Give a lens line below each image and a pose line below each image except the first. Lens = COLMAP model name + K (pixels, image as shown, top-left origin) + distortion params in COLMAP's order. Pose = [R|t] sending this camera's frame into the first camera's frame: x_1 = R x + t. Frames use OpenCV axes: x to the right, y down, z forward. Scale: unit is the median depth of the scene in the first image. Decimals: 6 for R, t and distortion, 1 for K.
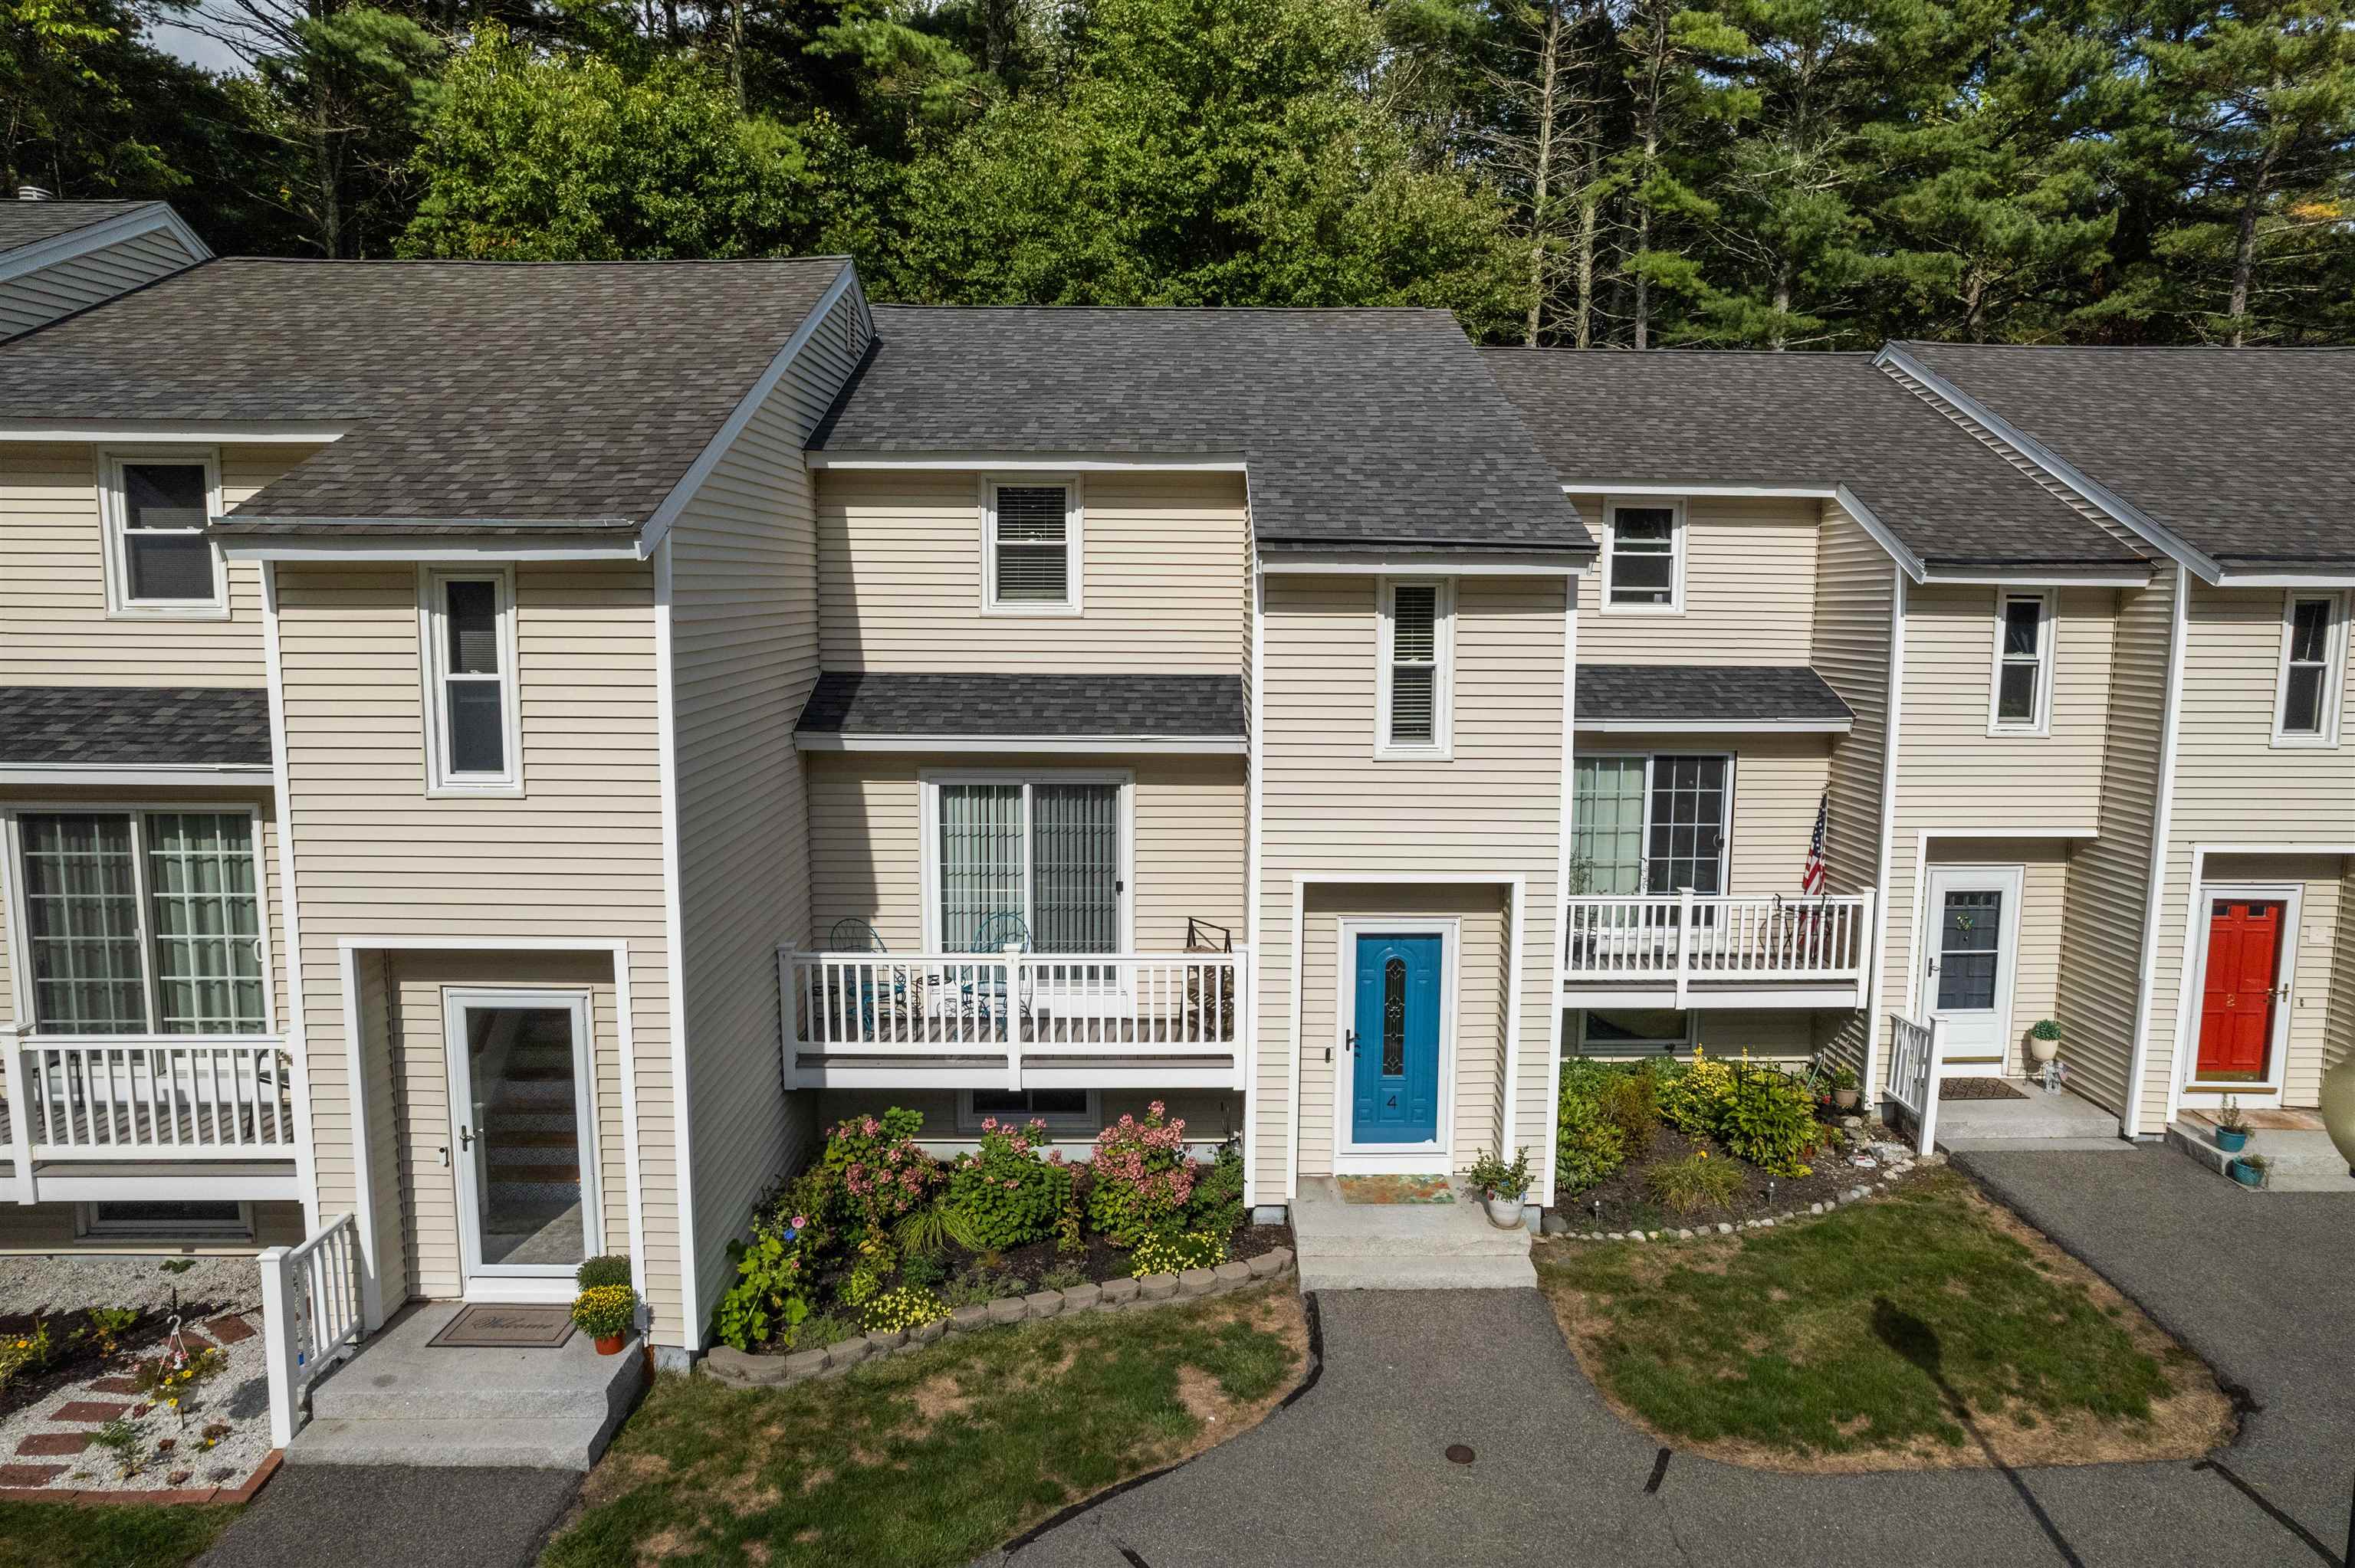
lens RADIAL K [[1480.8, 0, 1177.1], [0, 1480.8, 777.4], [0, 0, 1]] dist [-0.038312, 0.003671]
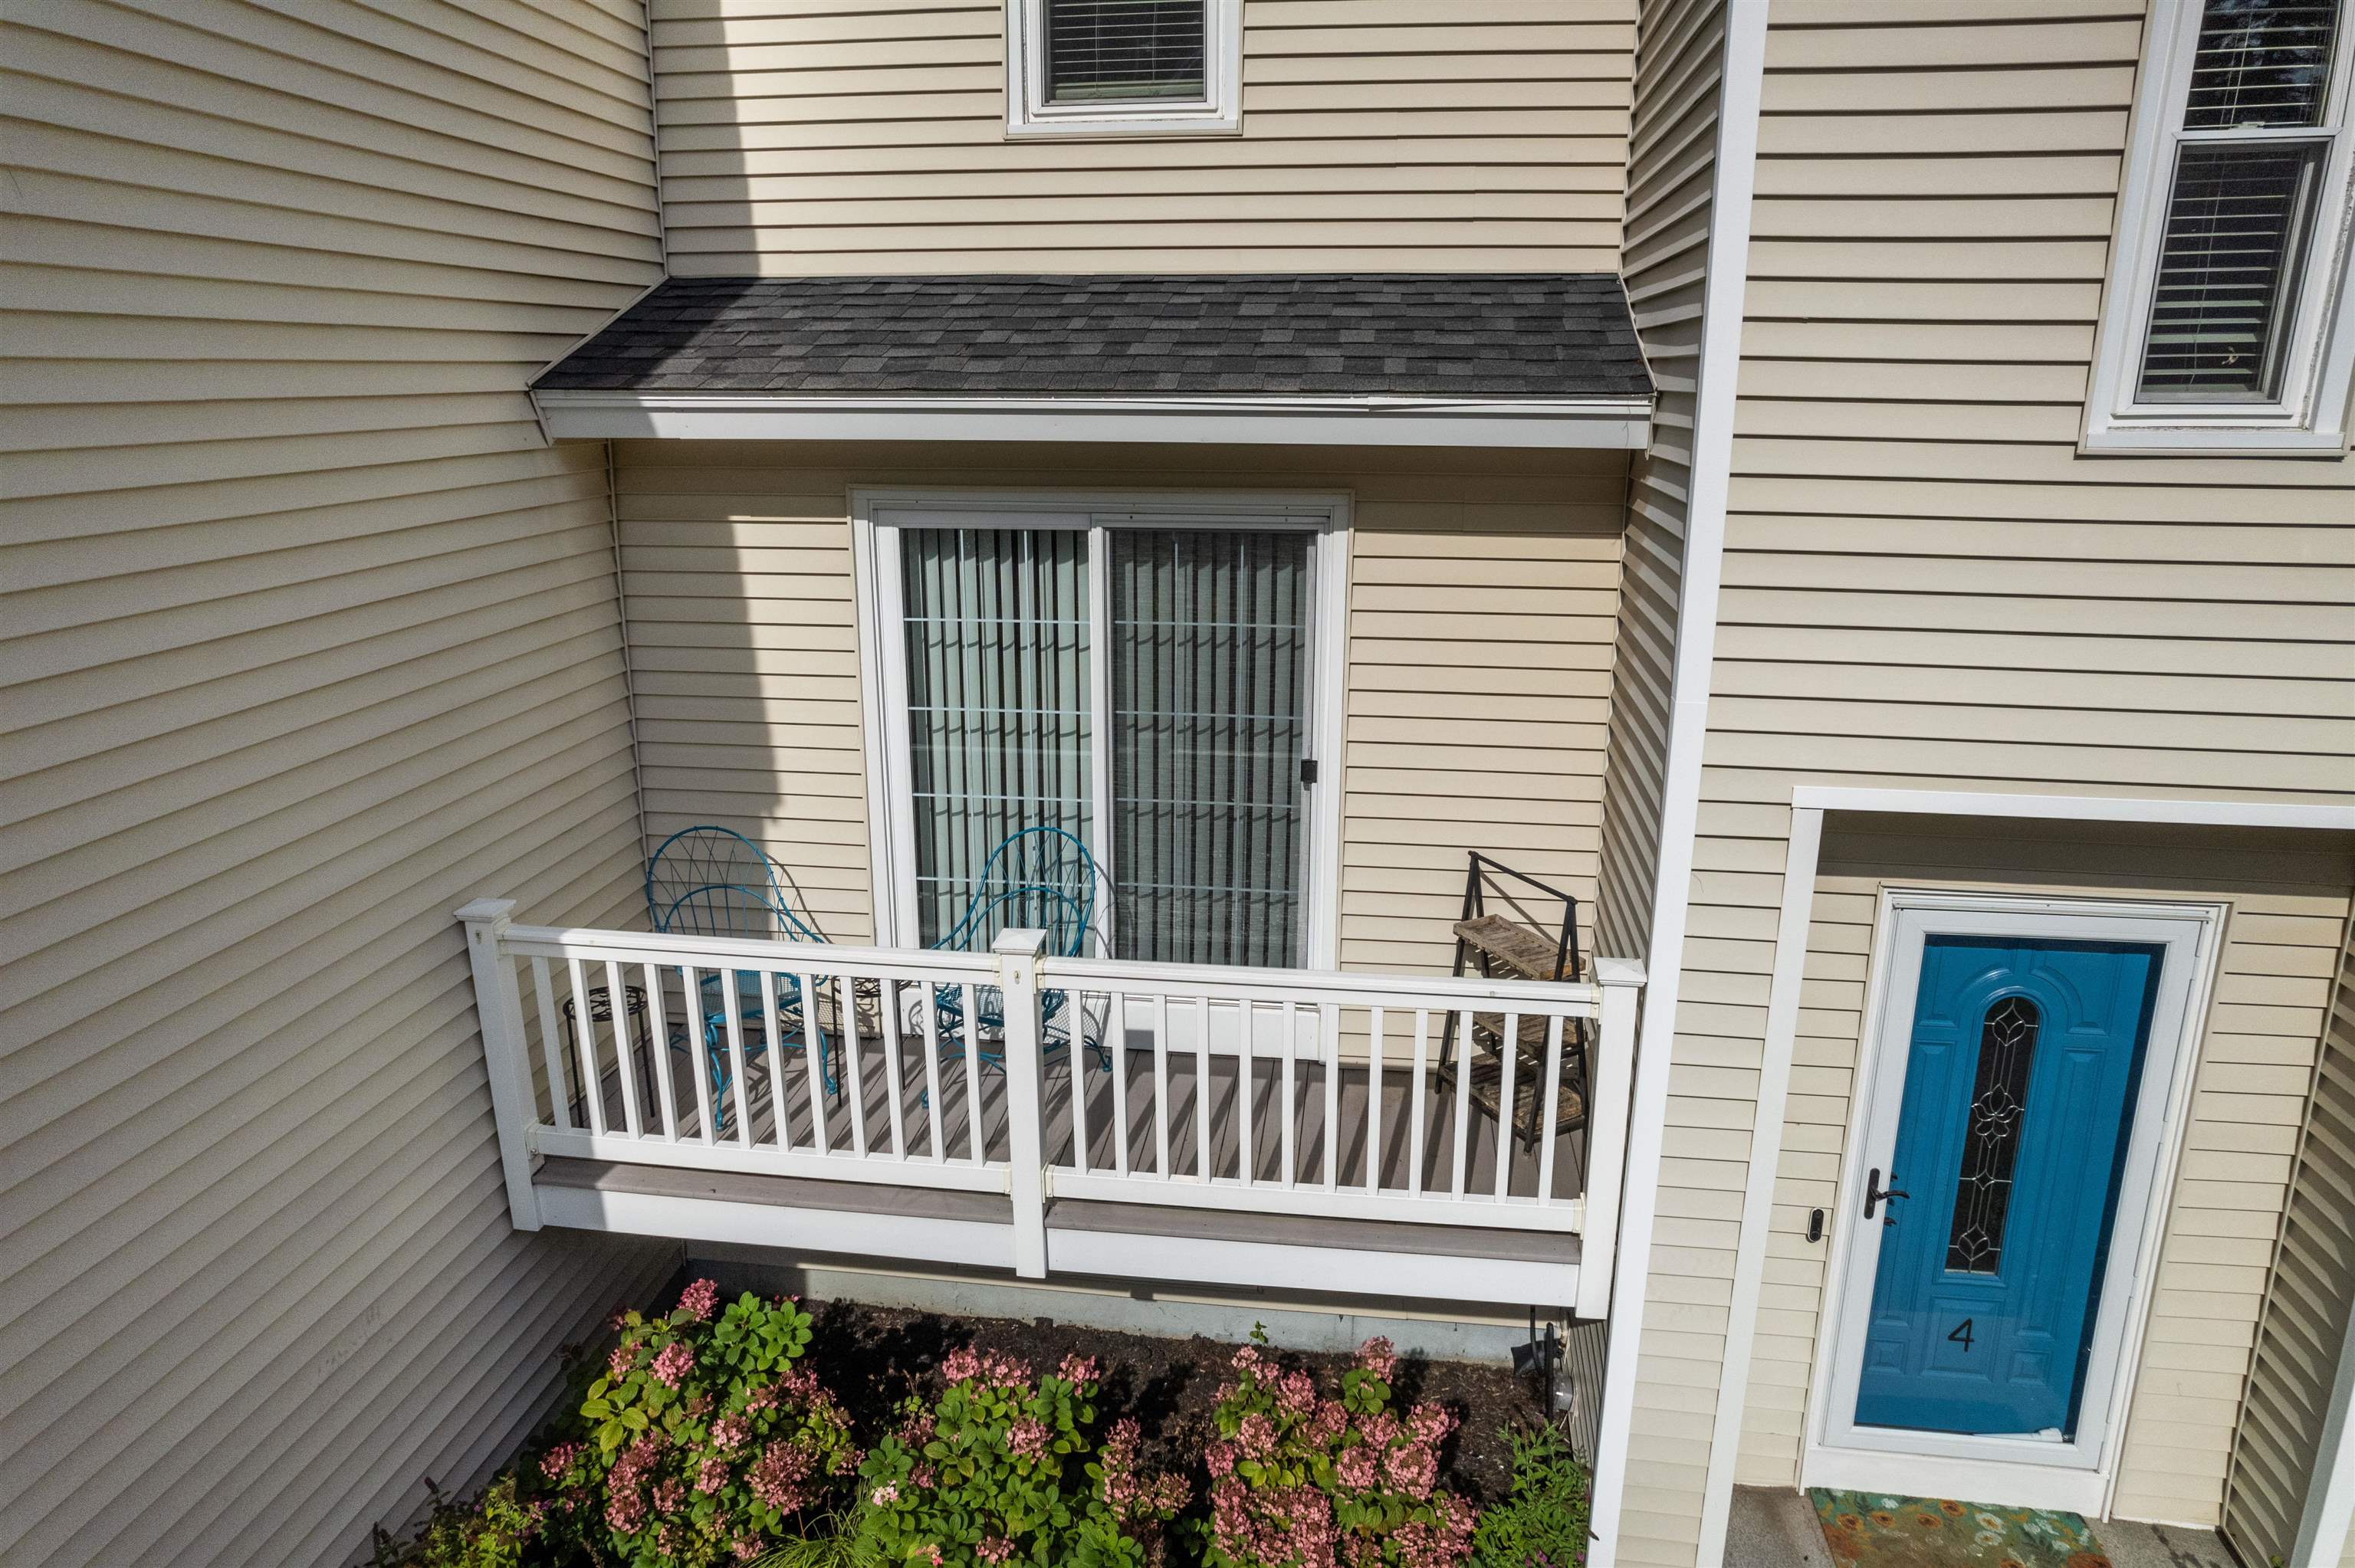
lens RADIAL K [[1480.8, 0, 1186.2], [0, 1480.8, 782.0], [0, 0, 1]] dist [-0.038312, 0.003671]
pose [[0.988397, 0.036160, -0.147524, -0.010676], [-0.014821, 0.989575, 0.143252, 0.015626], [0.151166, -0.139404, 0.978629, 0.576952]]
